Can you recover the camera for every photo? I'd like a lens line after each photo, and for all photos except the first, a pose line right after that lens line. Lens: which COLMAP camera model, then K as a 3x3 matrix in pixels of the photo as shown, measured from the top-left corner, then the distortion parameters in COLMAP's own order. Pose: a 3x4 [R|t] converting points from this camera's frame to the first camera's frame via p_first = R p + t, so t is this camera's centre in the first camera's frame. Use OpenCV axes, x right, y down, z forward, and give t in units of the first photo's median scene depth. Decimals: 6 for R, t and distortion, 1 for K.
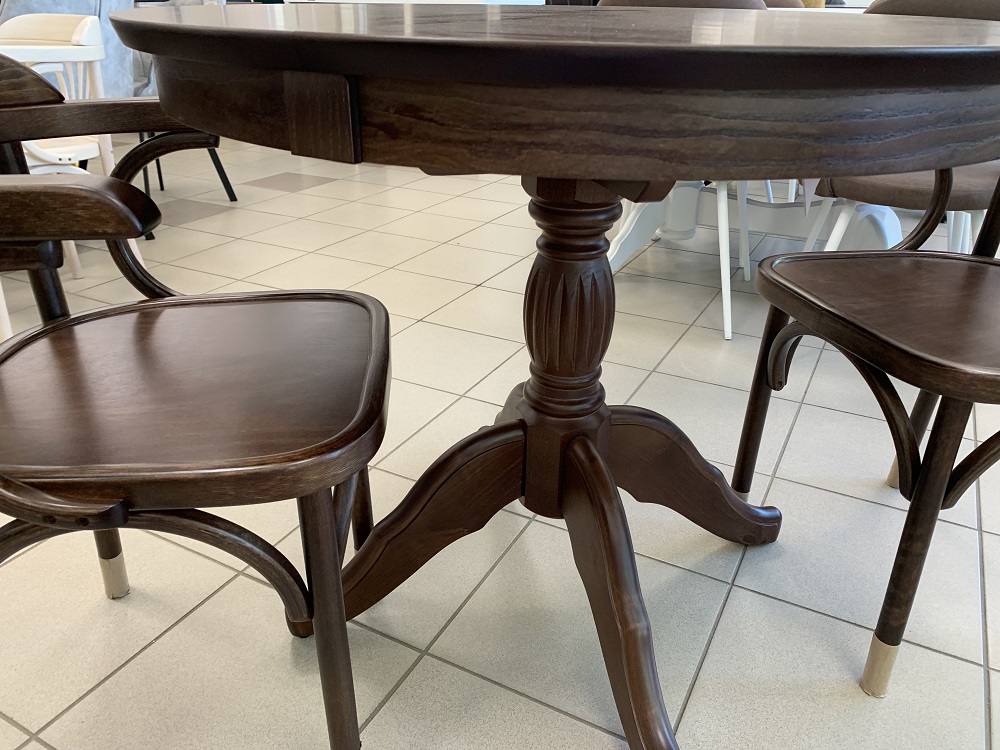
lens RADIAL K [[766.9, 0, 500.2], [0, 766.9, 379.5], [0, 0, 1]] dist [0.007671, 0.005213]
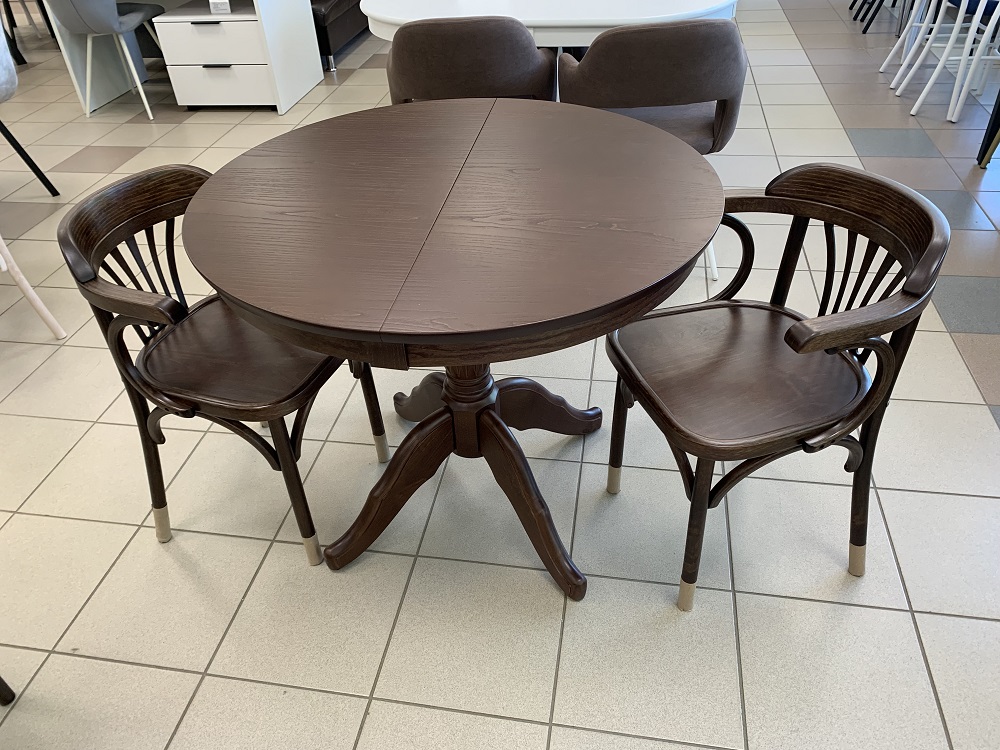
lens RADIAL K [[758.7, 0, 488.5], [0, 758.7, 372.2], [0, 0, 1]] dist [0.008016, -0.002335]
pose [[0.950382, -0.233300, 0.205778, -0.201602], [0.192324, 0.960569, 0.200795, -0.325254], [-0.244509, -0.151256, 0.957777, -0.541199]]
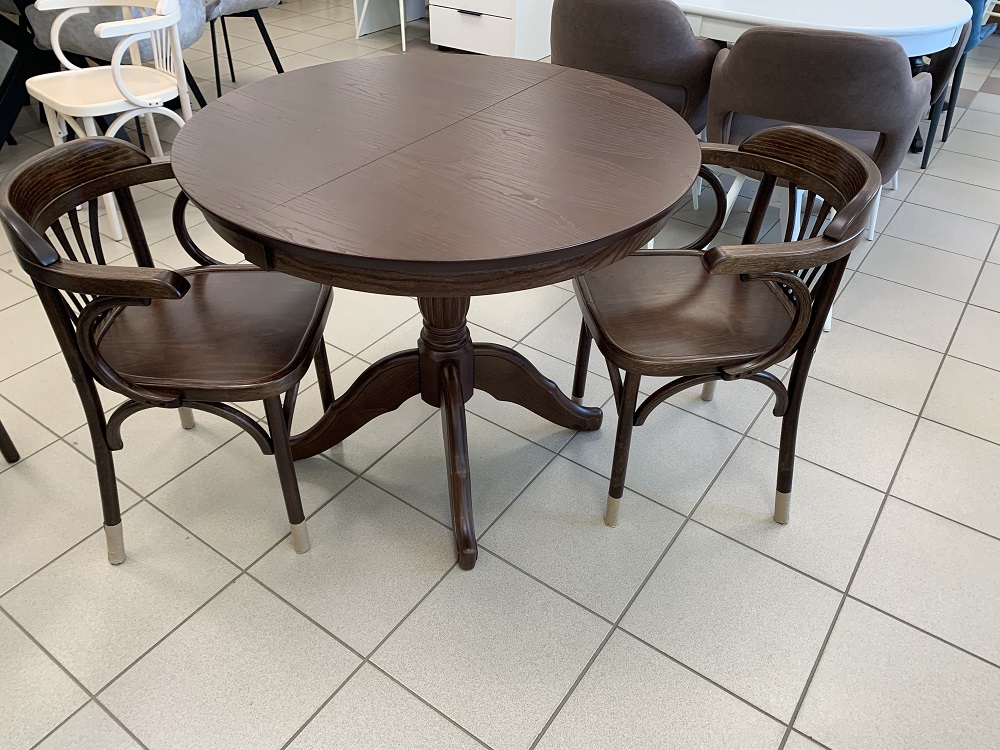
lens RADIAL K [[754.2, 0, 487.8], [0, 754.2, 373.9], [0, 0, 1]] dist [0.008726, -0.000842]
pose [[0.991208, 0.084096, -0.102150, 0.355423], [-0.062011, 0.977252, 0.202812, -0.237666], [0.116882, -0.194695, 0.973875, -0.588820]]
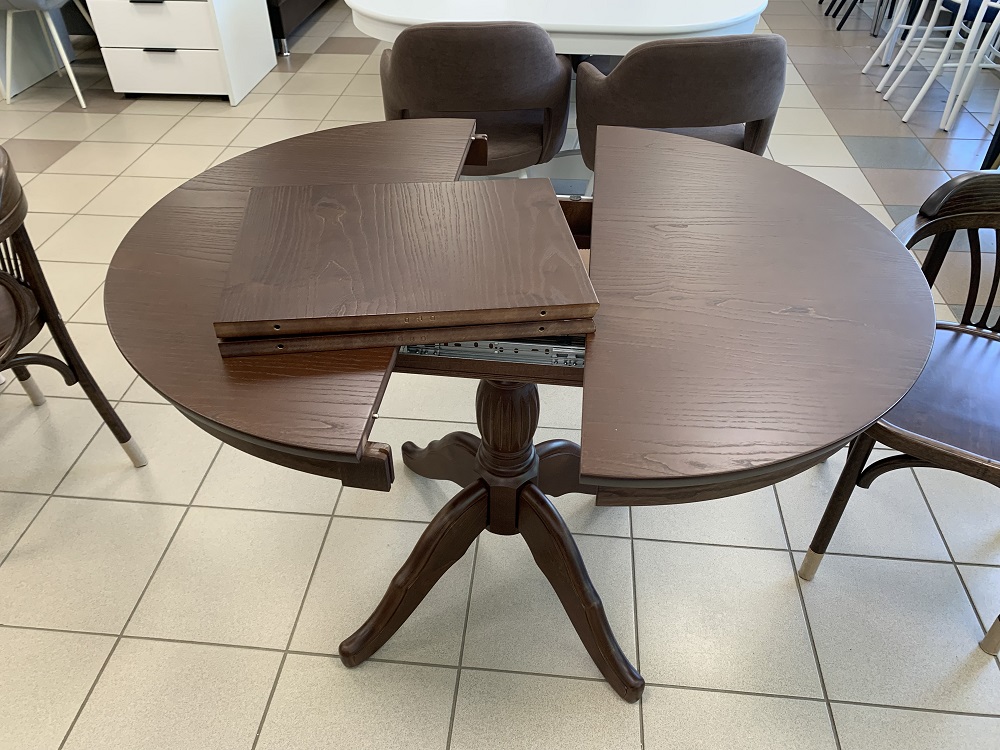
lens RADIAL K [[758.7, 0, 488.5], [0, 758.7, 372.2], [0, 0, 1]] dist [0.008016, -0.002335]
pose [[0.926282, -0.250852, 0.281201, -0.317269], [0.182705, 0.951615, 0.247078, -0.506724], [-0.329575, -0.177488, 0.927296, -0.212329]]
